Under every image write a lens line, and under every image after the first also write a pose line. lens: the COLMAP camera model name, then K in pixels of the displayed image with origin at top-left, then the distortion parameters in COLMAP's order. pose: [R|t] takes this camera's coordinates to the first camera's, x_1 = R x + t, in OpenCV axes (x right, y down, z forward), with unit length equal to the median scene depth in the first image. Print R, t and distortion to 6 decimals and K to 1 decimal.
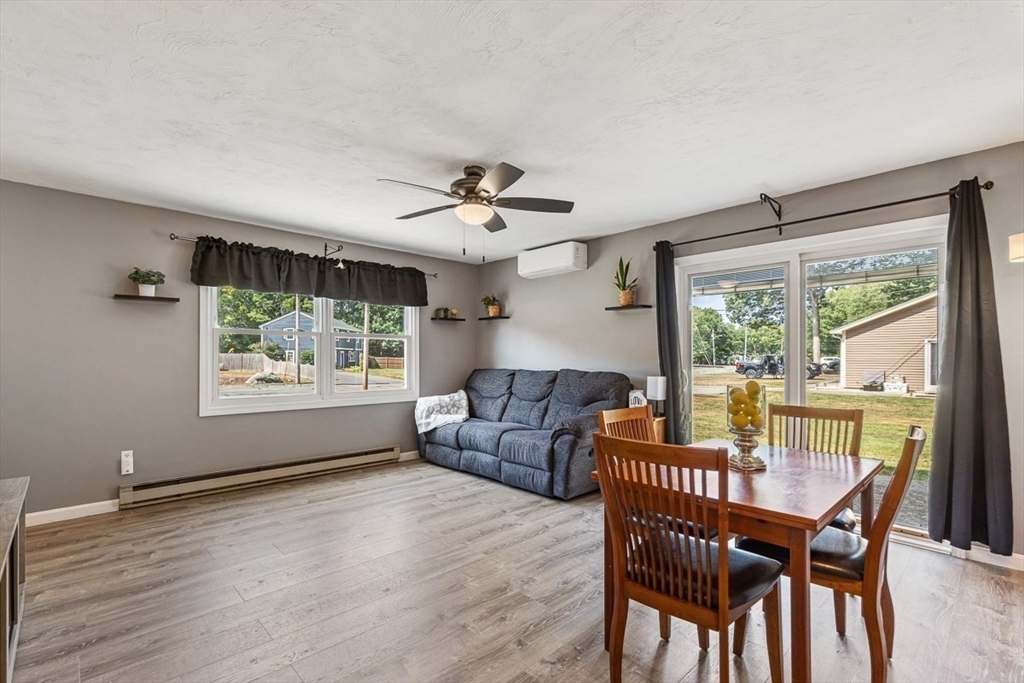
lens RADIAL K [[467.7, 0, 512.0], [0, 467.7, 356.6], [0, 0, 1]] dist [0.009014, -0.000567]
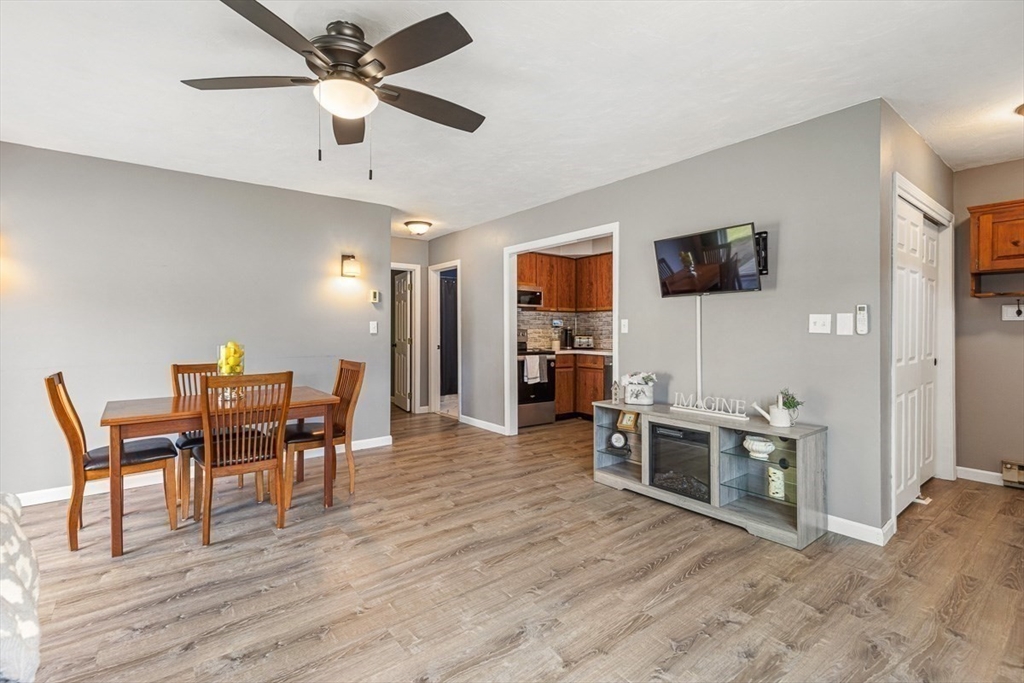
lens RADIAL K [[470.8, 0, 515.9], [0, 470.8, 328.4], [0, 0, 1]] dist [0.008864, -0.000831]
pose [[-0.995537, 0.002232, 0.094342, -0.266389], [0.002094, 0.999997, -0.001565, 0.006156], [-0.094345, -0.001360, -0.995539, 1.160466]]
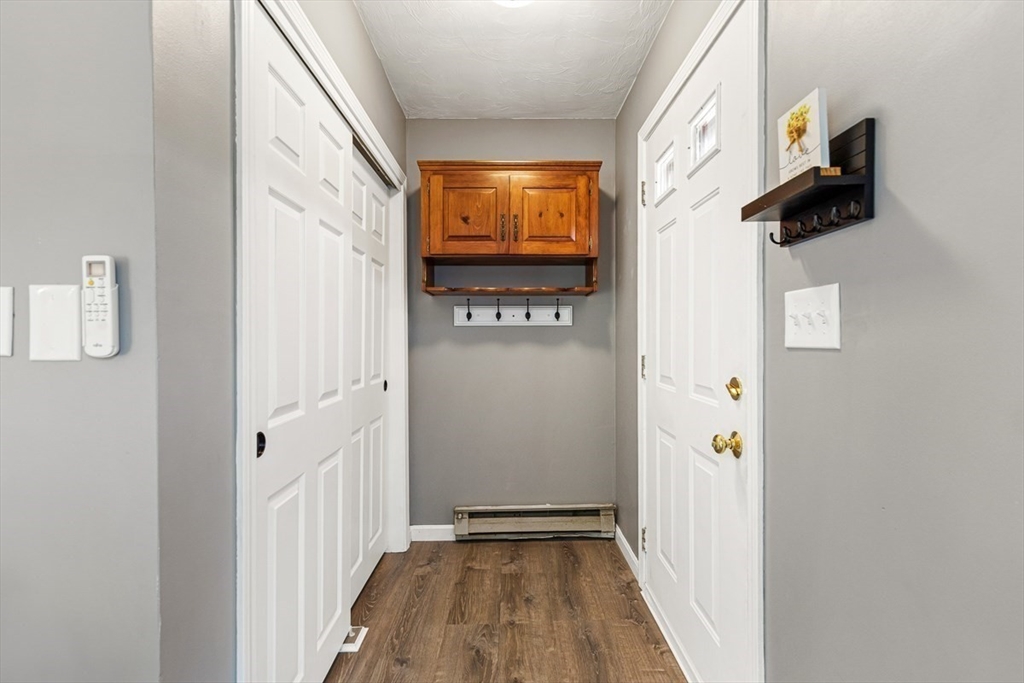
lens RADIAL K [[467.9, 0, 513.6], [0, 467.9, 335.9], [0, 0, 1]] dist [0.004511, -0.000427]
pose [[-0.685381, 0.002501, -0.728180, -0.634228], [0.005485, 0.999983, -0.001729, 0.007505], [0.728164, -0.005179, -0.685384, 0.739782]]
